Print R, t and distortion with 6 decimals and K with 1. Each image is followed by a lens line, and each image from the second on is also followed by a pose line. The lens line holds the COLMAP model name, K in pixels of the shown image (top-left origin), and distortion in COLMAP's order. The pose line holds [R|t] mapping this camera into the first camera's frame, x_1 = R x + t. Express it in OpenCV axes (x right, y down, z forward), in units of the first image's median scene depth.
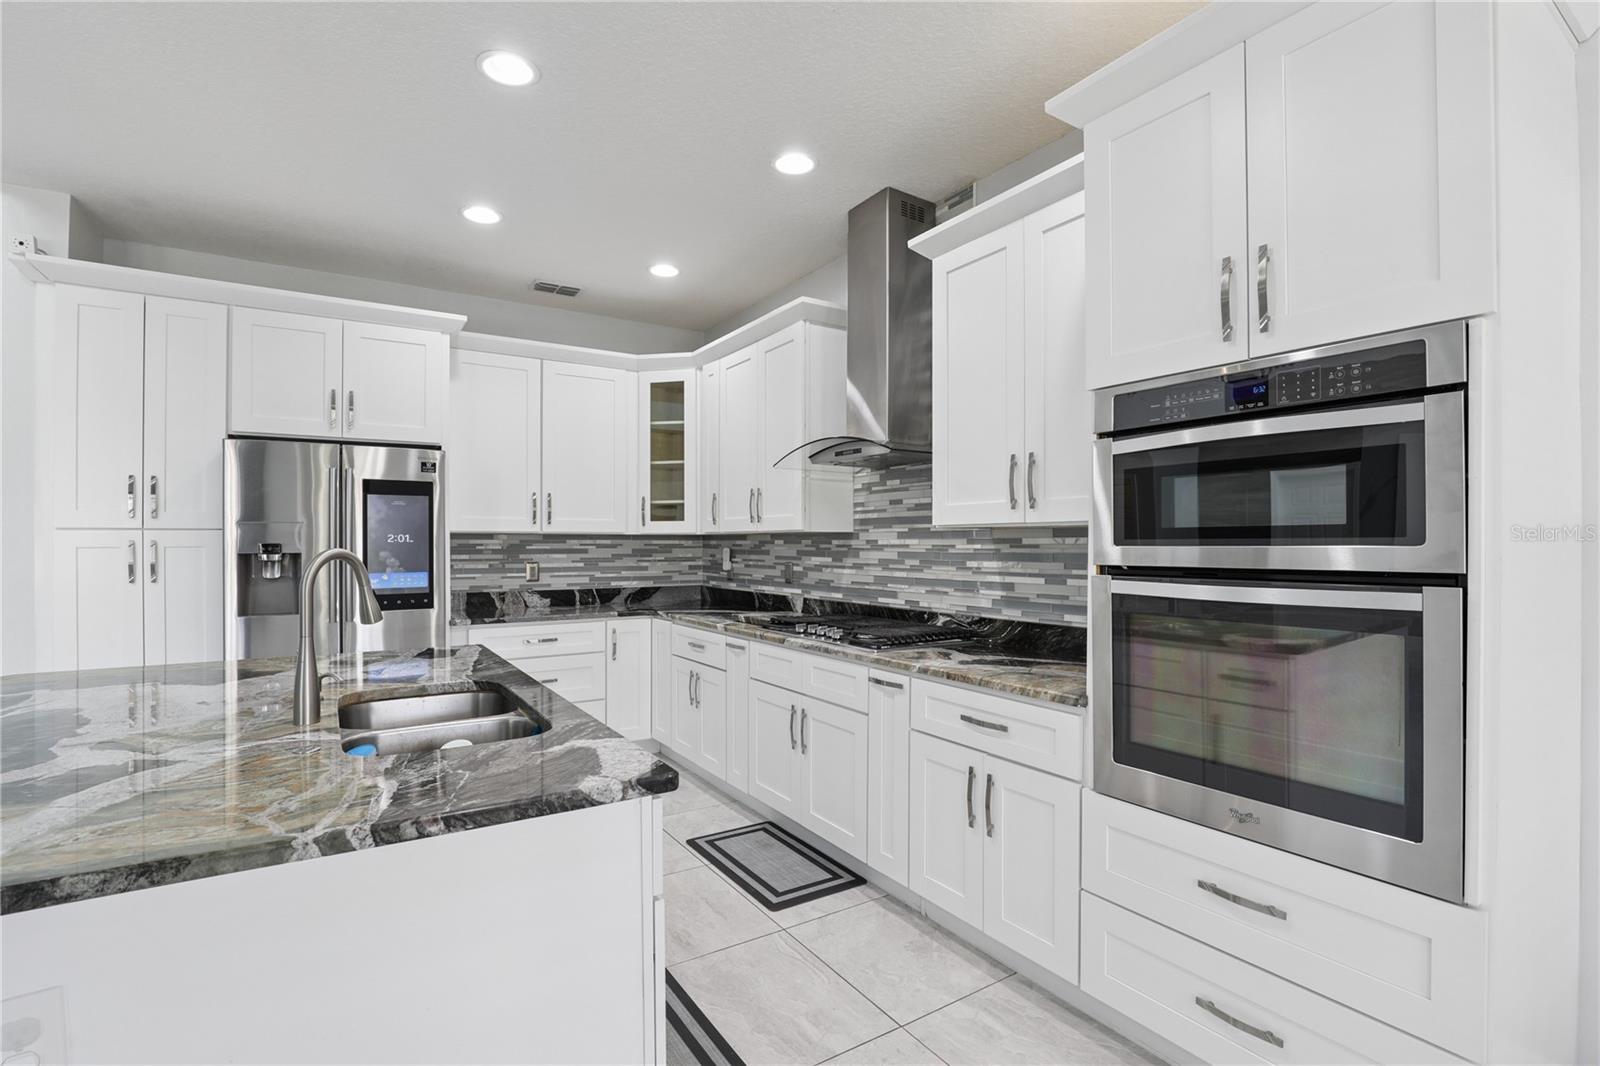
lens RADIAL K [[746.2, 0, 784.8], [0, 746.2, 538.6], [0, 0, 1]] dist [-0.021644, 0.002513]
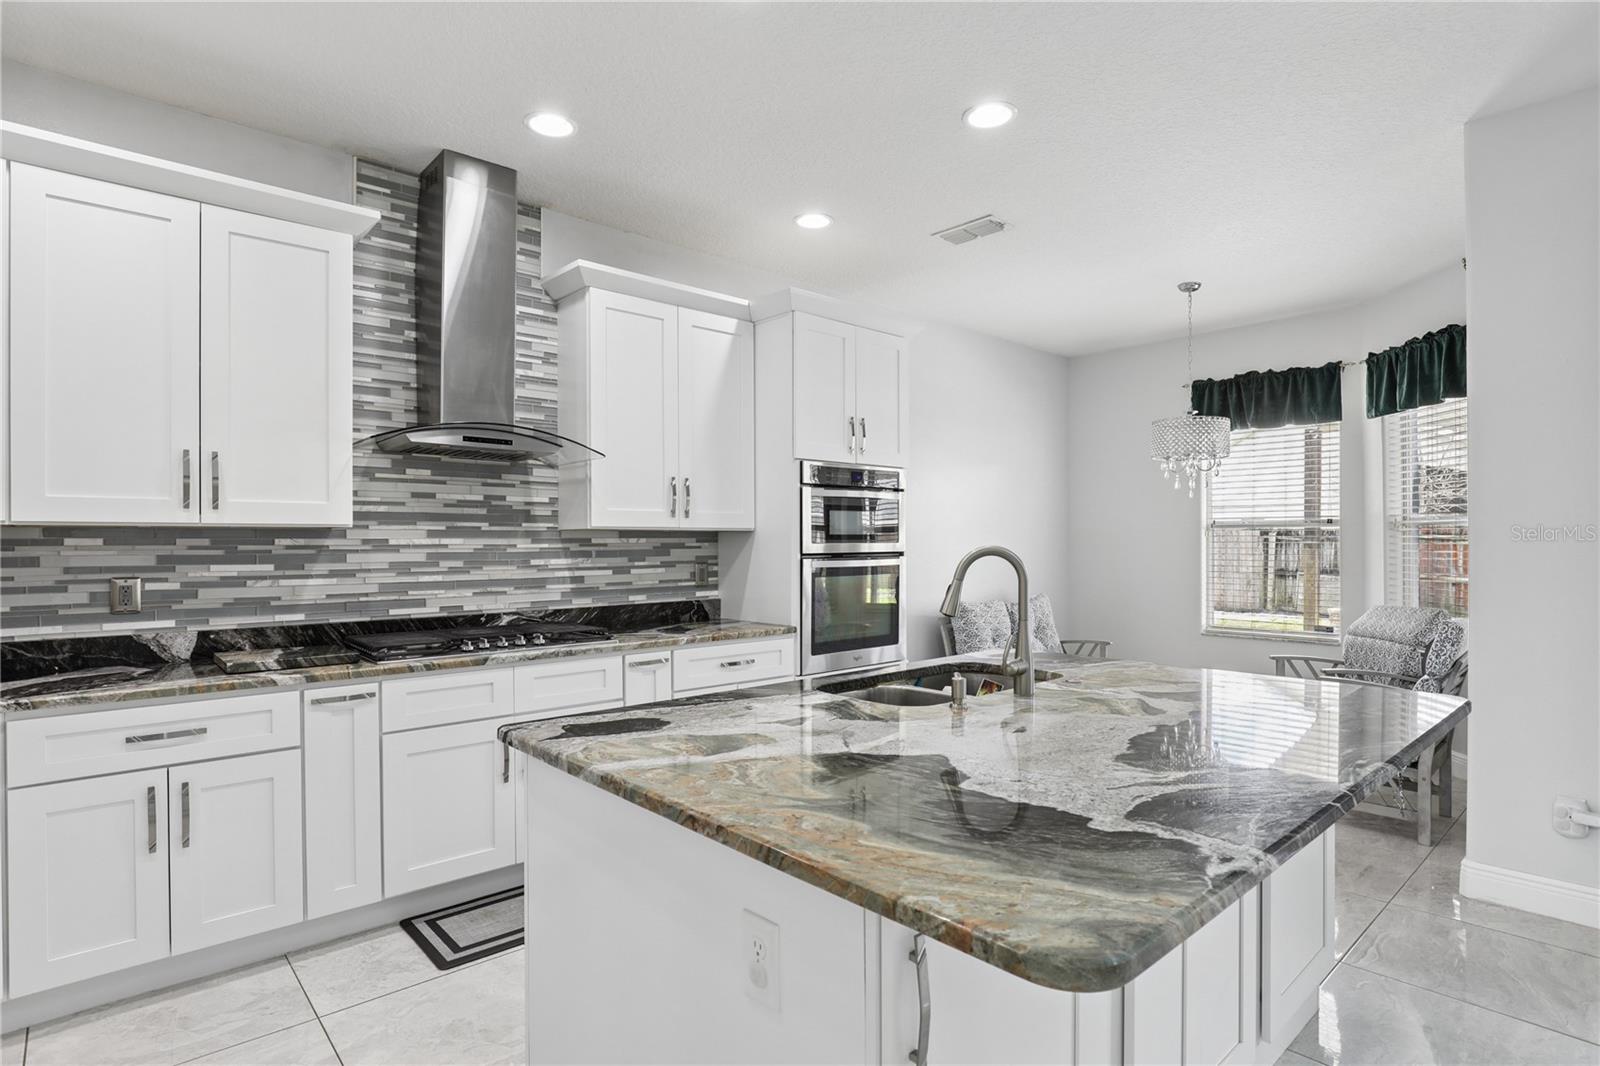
lens RADIAL K [[817.3, 0, 795.1], [0, 817.3, 541.0], [0, 0, 1]] dist [-0.019591, 0.000936]
pose [[-0.171857, 0.000541, 0.985122, -0.864651], [-0.003785, 0.999992, -0.001209, 0.003408], [-0.985115, -0.003936, -0.171854, 0.743931]]
